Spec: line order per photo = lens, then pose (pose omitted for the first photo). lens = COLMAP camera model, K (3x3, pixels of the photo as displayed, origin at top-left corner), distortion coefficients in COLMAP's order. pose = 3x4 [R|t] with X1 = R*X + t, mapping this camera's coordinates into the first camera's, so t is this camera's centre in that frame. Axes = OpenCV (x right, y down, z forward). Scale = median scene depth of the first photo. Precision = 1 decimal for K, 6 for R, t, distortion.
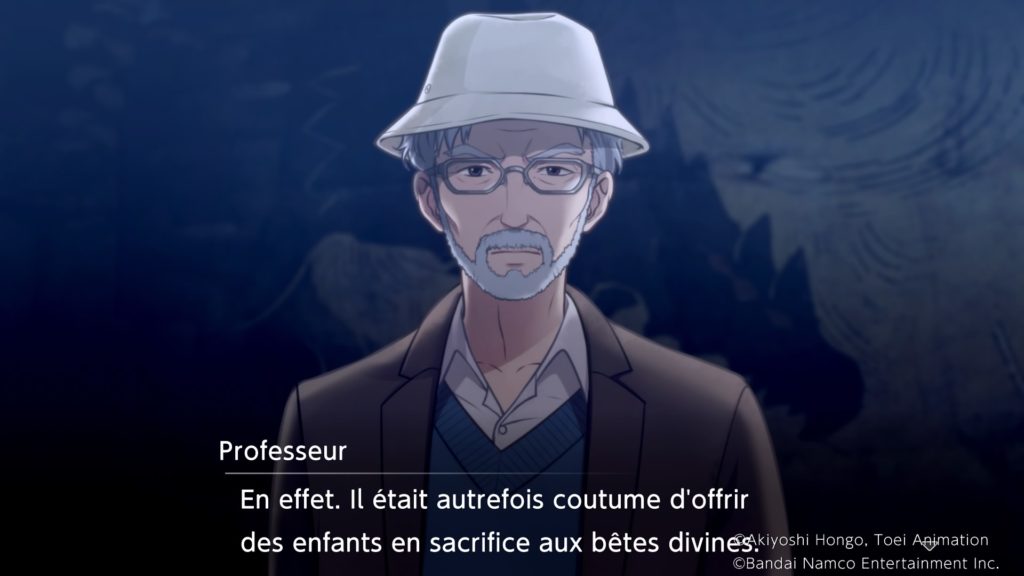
lens RADIAL K [[874.3, 0, 512.0], [0, 874.3, 288.0], [0, 0, 1]] dist [0.003415, -0.009409]
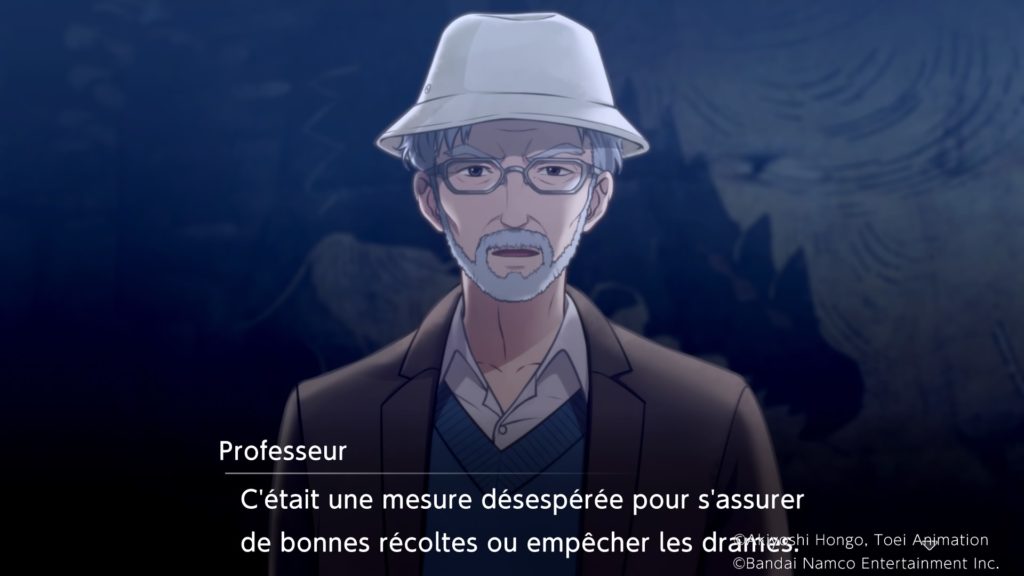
lens RADIAL K [[874.3, 0, 512.0], [0, 874.3, 288.0], [0, 0, 1]] dist [0.003415, -0.009409]
pose [[1.000000, 0.000001, 0.000123, 0.207297], [-0.000001, 1.000000, -0.000005, 0.000058], [-0.000123, 0.000005, 1.000000, 0.000173]]
